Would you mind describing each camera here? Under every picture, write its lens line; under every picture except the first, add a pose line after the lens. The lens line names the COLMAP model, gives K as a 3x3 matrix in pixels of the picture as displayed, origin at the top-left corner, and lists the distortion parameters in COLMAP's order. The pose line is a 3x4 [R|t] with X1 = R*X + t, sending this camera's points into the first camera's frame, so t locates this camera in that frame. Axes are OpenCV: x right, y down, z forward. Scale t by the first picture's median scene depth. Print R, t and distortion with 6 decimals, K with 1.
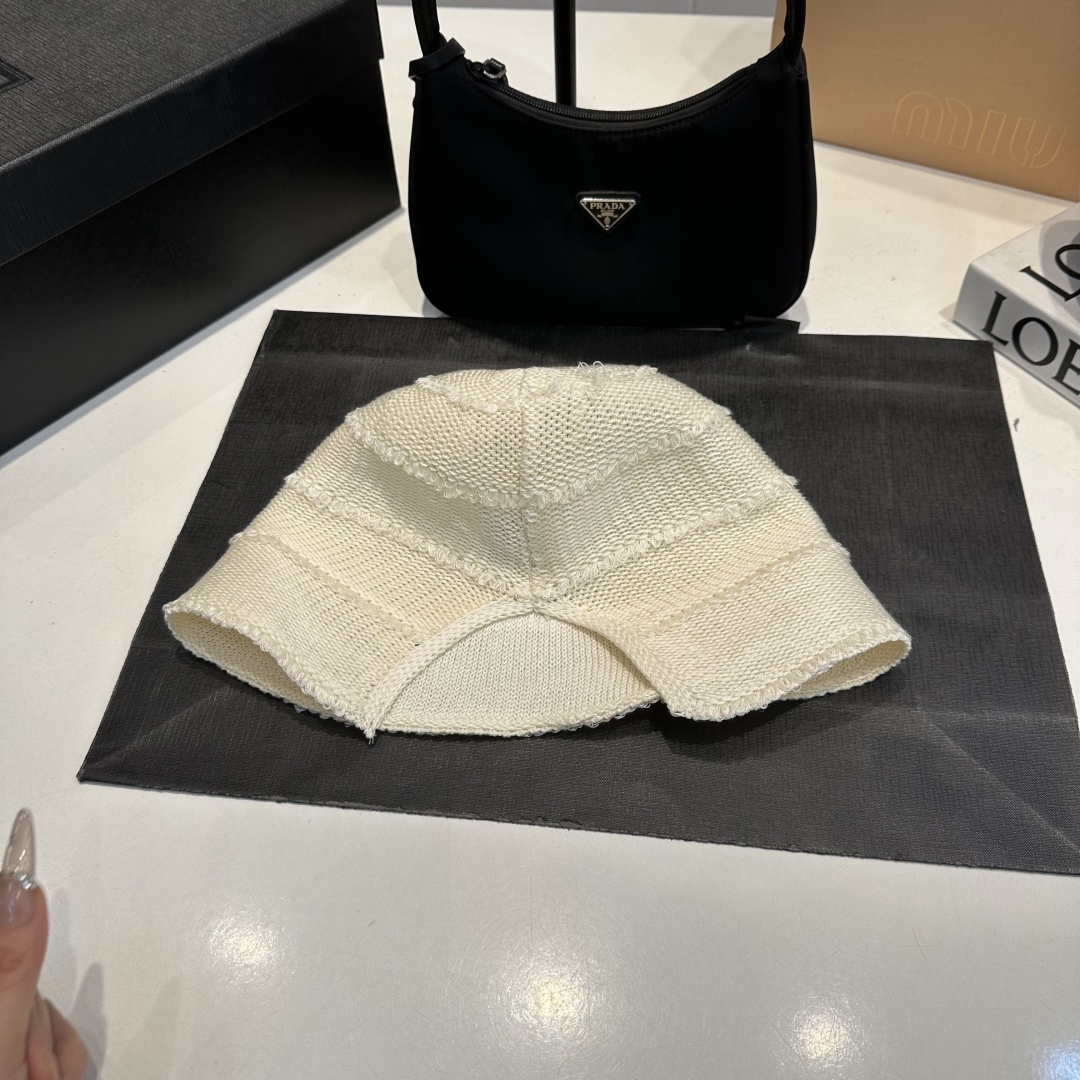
lens RADIAL K [[1145.5, 0, 523.7], [0, 1145.5, 580.2], [0, 0, 1]] dist [0.057836, -0.181661]
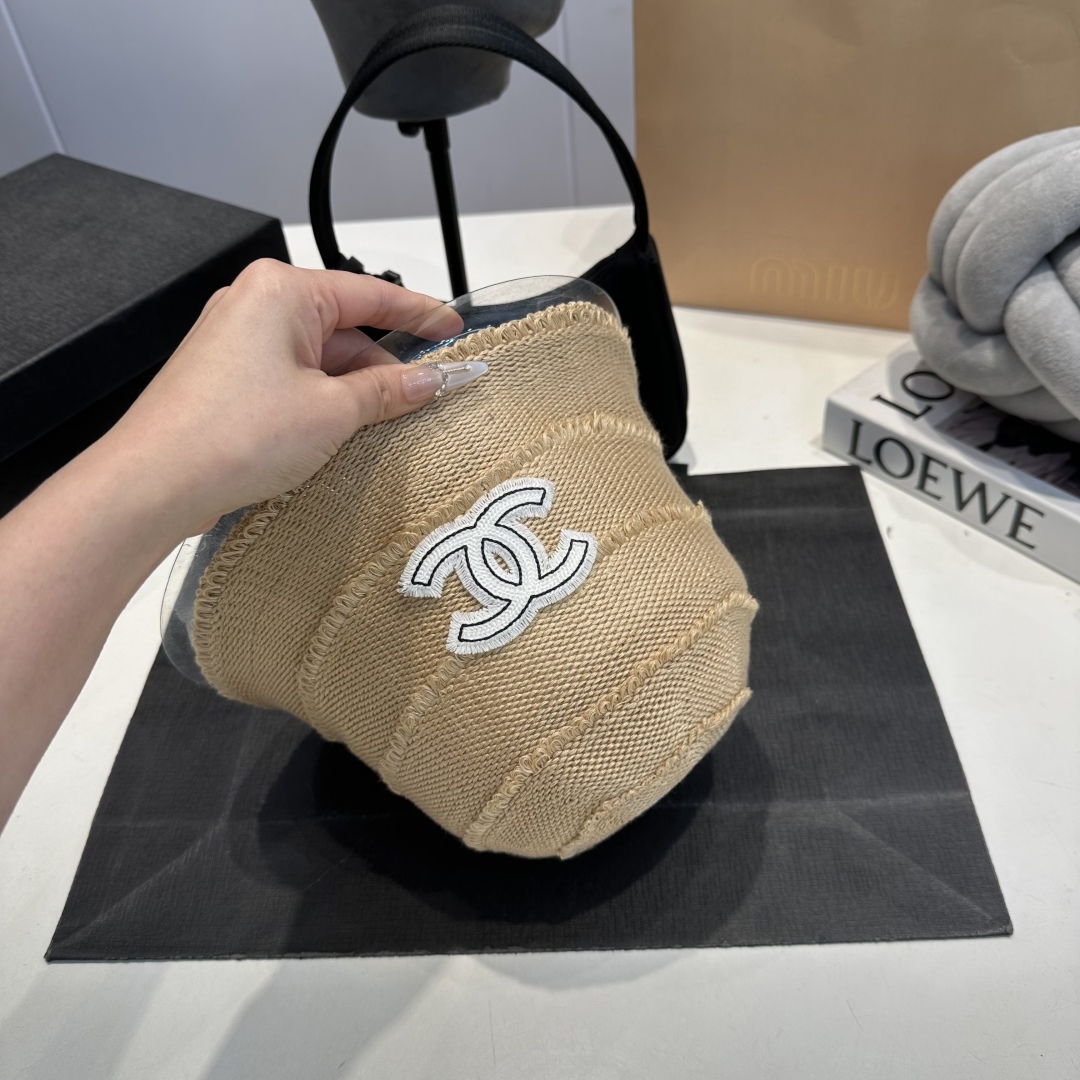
lens RADIAL K [[1157.7, 0, 531.3], [0, 1157.7, 532.2], [0, 0, 1]] dist [-0.046465, 0.013657]
pose [[0.993489, -0.104351, 0.045729, 0.038863], [0.110804, 0.978362, -0.174729, 0.021060], [-0.026506, 0.178659, 0.983554, -0.091726]]
